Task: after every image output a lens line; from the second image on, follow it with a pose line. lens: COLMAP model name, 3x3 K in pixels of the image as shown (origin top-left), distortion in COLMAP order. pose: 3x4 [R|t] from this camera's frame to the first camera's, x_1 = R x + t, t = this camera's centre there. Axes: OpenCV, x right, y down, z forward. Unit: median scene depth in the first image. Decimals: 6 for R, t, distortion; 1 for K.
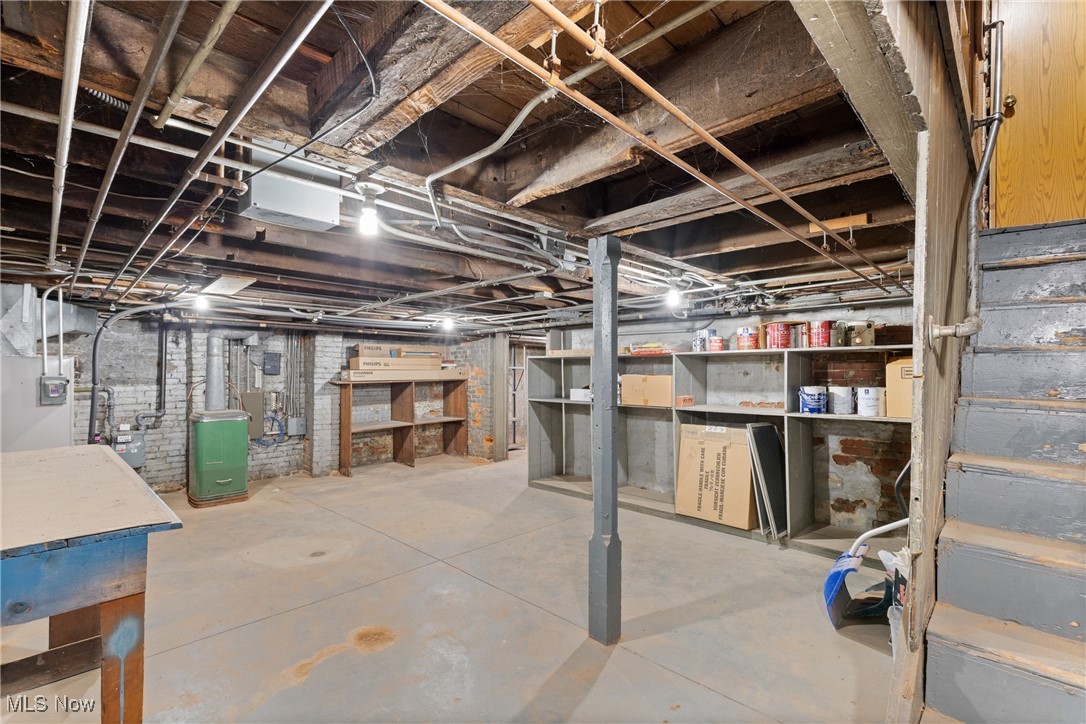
lens RADIAL K [[493.5, 0, 542.3], [0, 493.5, 369.4], [0, 0, 1]] dist [0.012405, 0.000245]
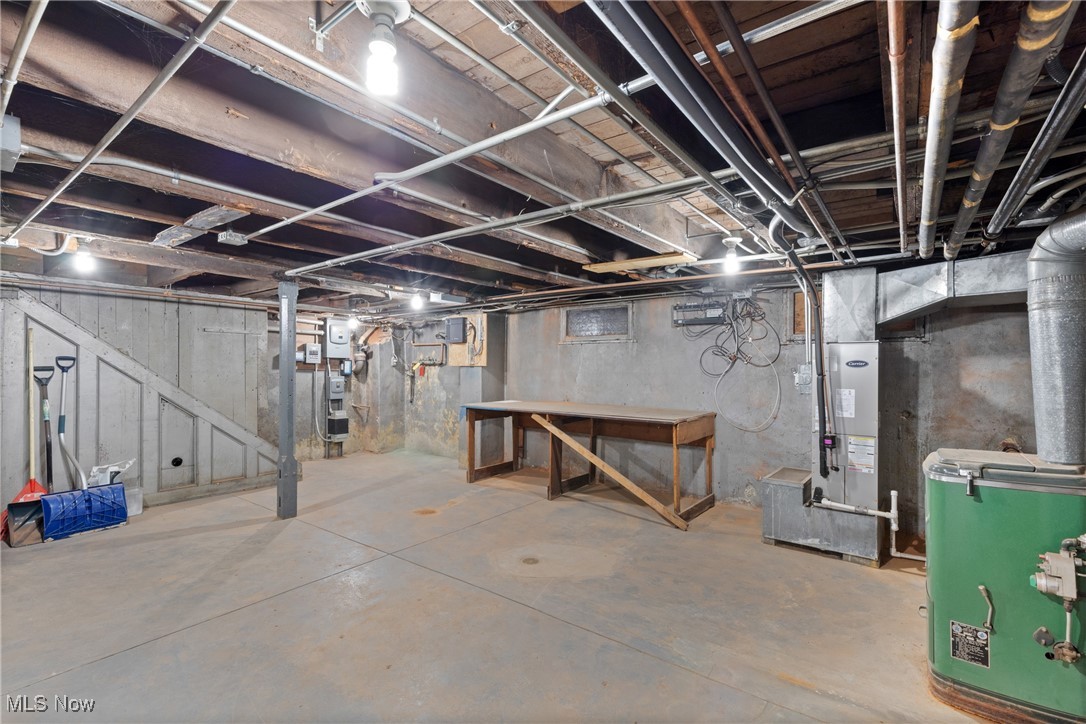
lens RADIAL K [[493.5, 0, 542.1], [0, 493.5, 365.0], [0, 0, 1]] dist [0.012405, 0.000245]
pose [[-0.992599, -0.001735, -0.121429, -0.417564], [-0.000647, 0.999959, -0.008998, 0.026957], [0.121439, -0.008853, -0.992559, 2.181046]]
